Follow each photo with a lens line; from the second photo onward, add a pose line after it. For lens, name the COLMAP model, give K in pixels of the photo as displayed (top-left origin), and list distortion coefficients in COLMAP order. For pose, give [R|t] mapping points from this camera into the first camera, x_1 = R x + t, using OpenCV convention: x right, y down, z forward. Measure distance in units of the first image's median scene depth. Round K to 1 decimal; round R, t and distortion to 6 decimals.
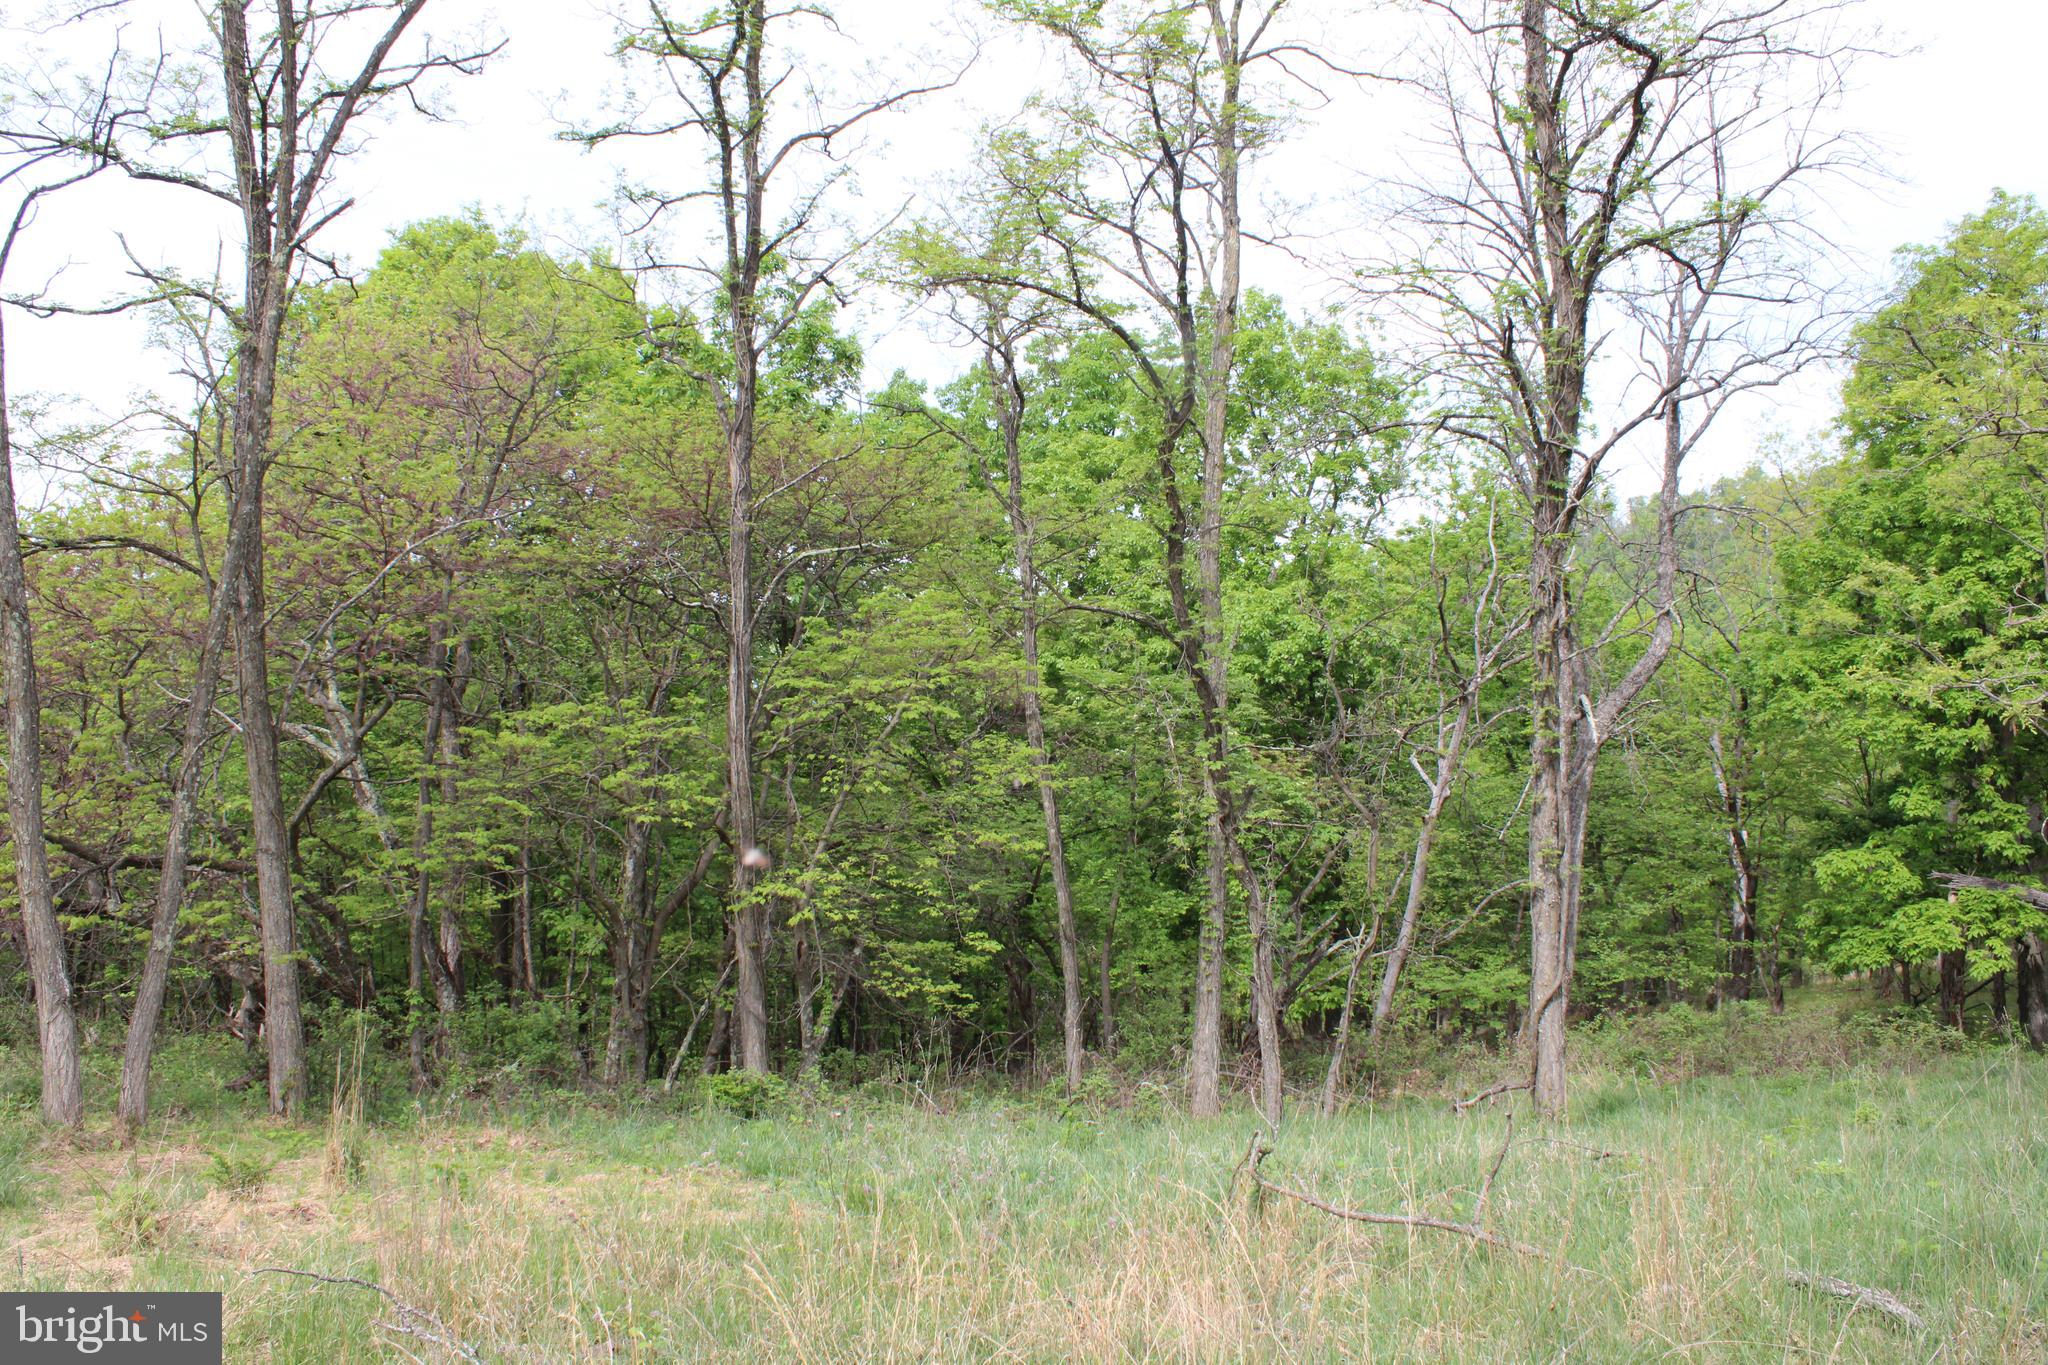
lens RADIAL K [[1825.9, 0, 1031.5], [0, 1825.9, 684.4], [0, 0, 1]] dist [-0.105382, 0.091195]
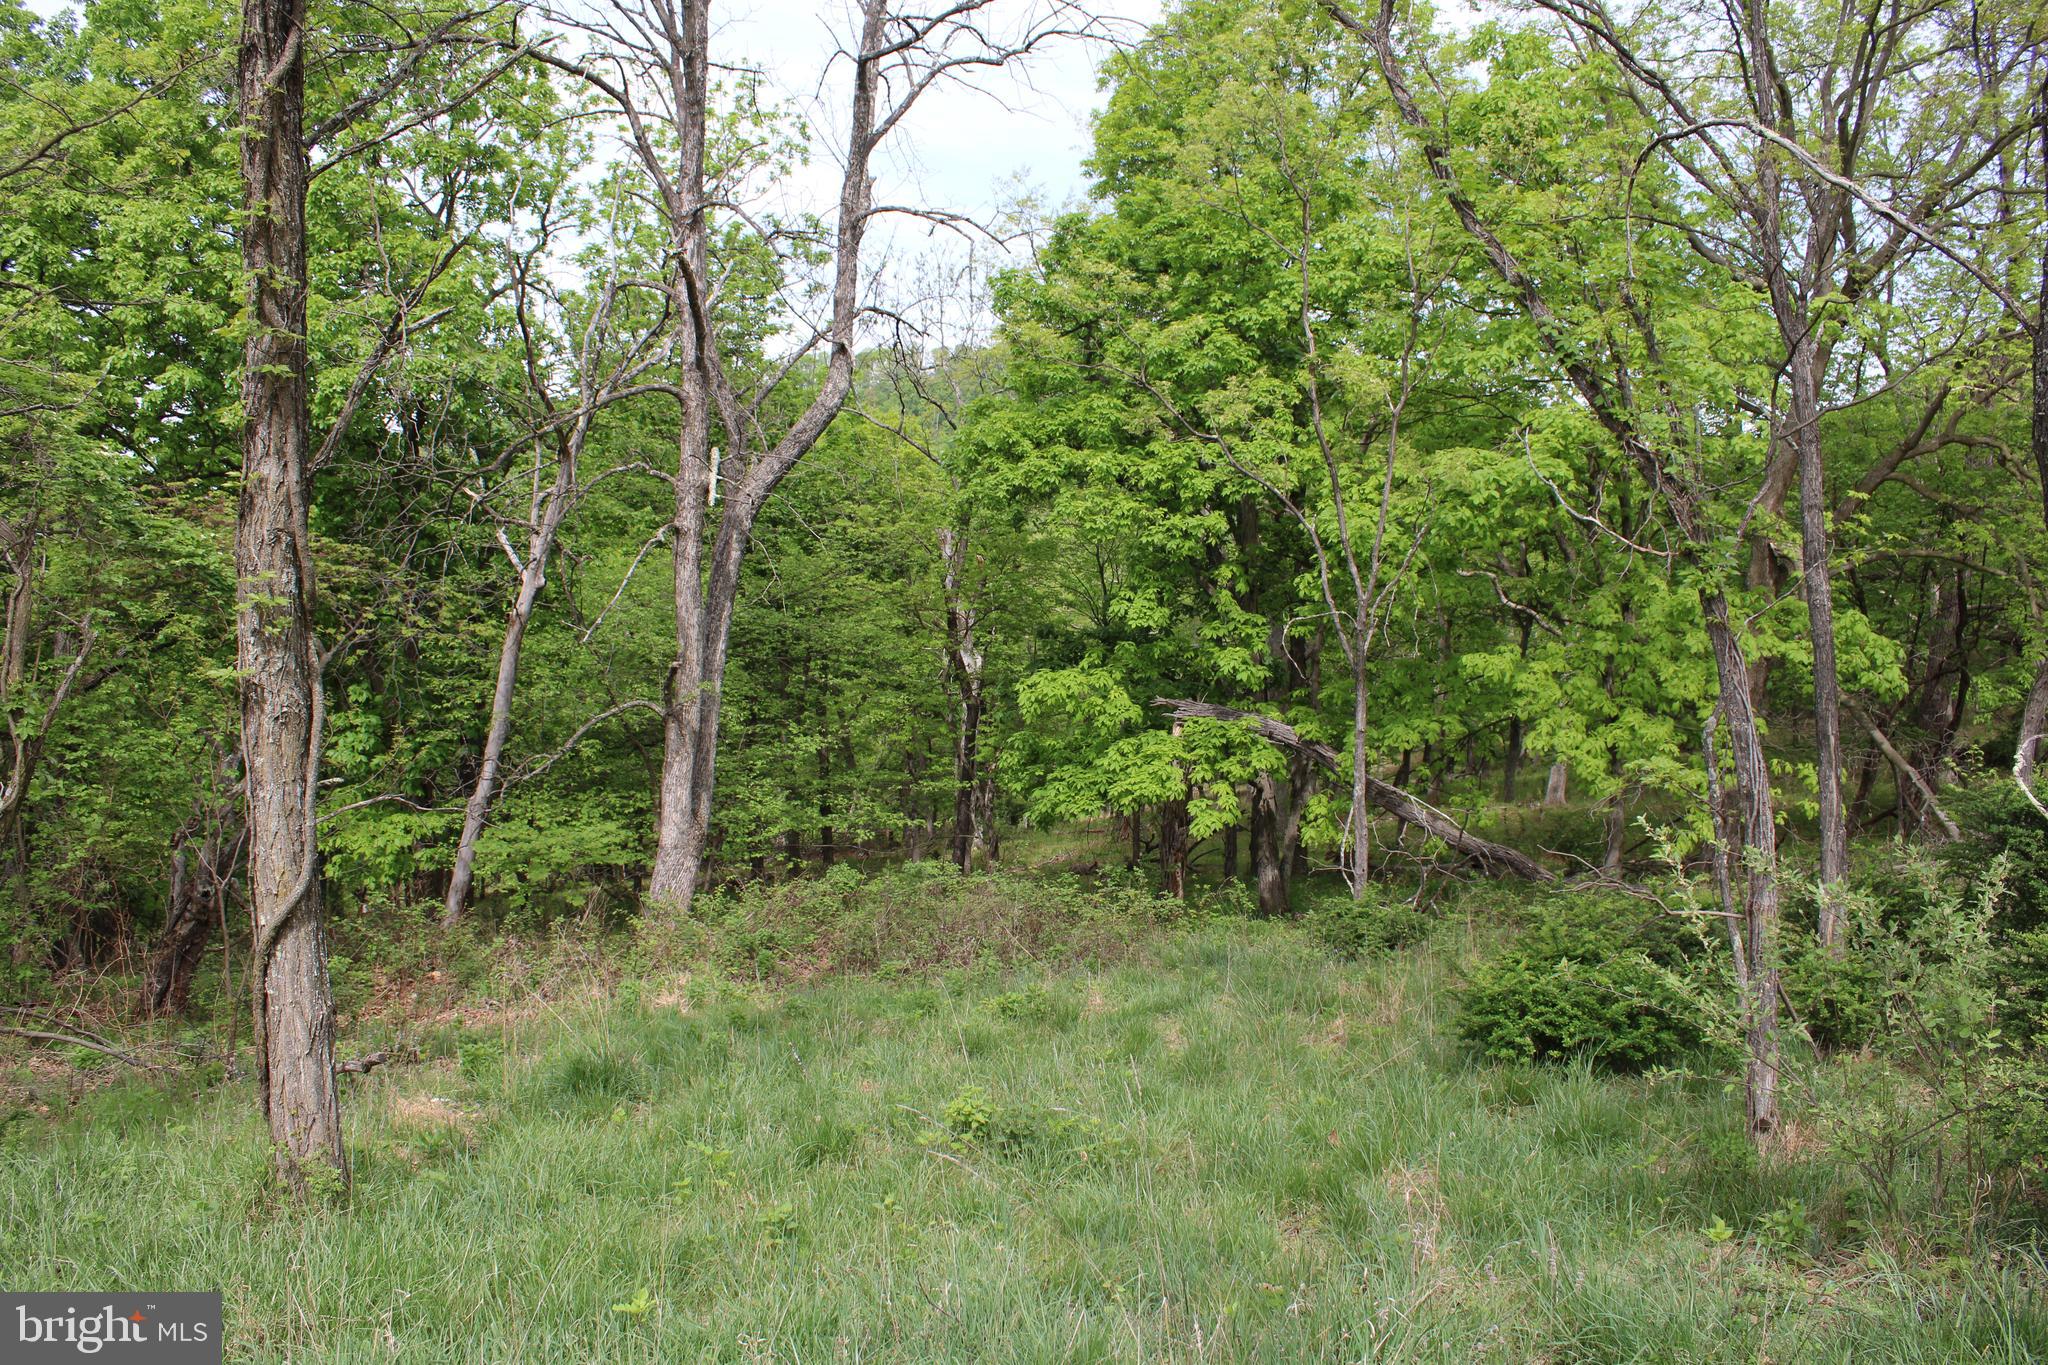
lens RADIAL K [[1825.9, 0, 1025.6], [0, 1825.9, 677.6], [0, 0, 1]] dist [-0.105382, 0.091195]
pose [[0.930930, 0.012436, 0.364987, 0.155023], [-0.043510, 0.996078, 0.077037, 0.036094], [-0.362597, -0.087596, 0.927820, 0.270839]]
